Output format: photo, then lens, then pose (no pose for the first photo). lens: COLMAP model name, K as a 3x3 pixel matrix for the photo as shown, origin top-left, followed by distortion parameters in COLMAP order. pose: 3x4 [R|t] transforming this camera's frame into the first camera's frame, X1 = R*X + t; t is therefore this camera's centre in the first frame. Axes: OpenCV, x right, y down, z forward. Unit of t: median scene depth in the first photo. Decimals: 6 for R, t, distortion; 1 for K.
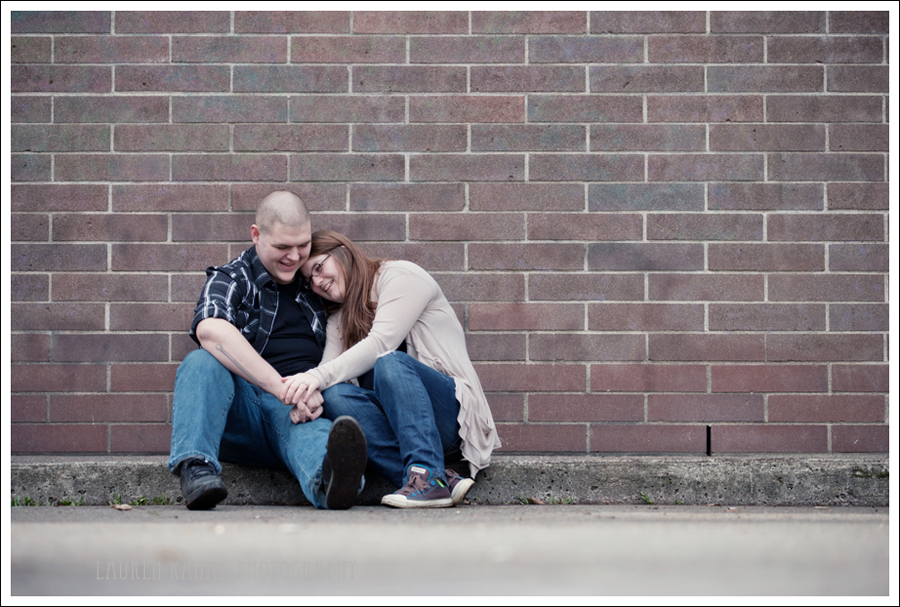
lens RADIAL K [[2986.7, 0, 449.6], [0, 2986.7, 303.2], [0, 0, 1]] dist [0.159563, 0.000000]
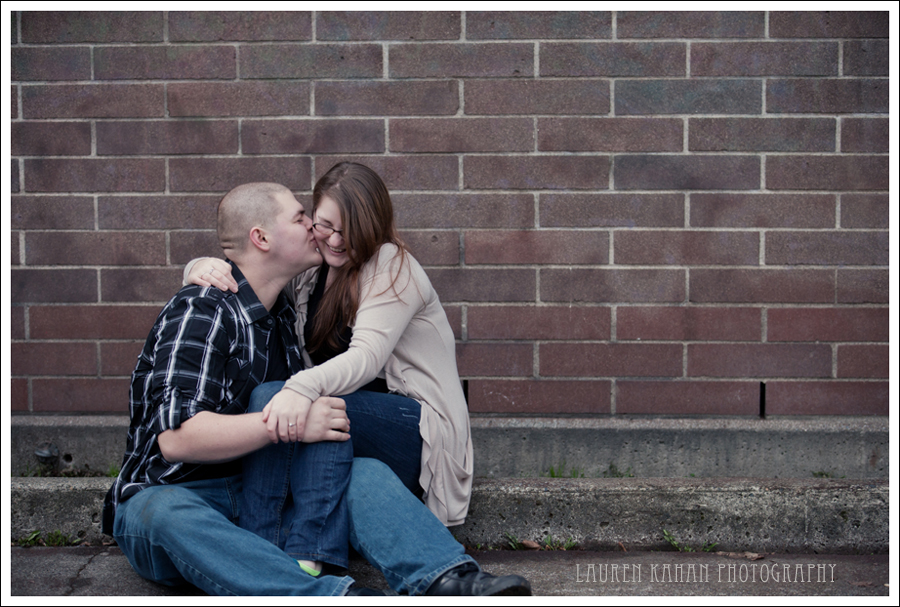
lens RADIAL K [[2437.5, 0, 450.3], [0, 2437.5, 303.9], [0, 0, 1]] dist [-0.067052, 0.000000]
pose [[0.997385, 0.001955, -0.072245, 0.049840], [0.013494, 0.977019, 0.212726, -0.119927], [0.071001, -0.213145, 0.974437, 0.358555]]
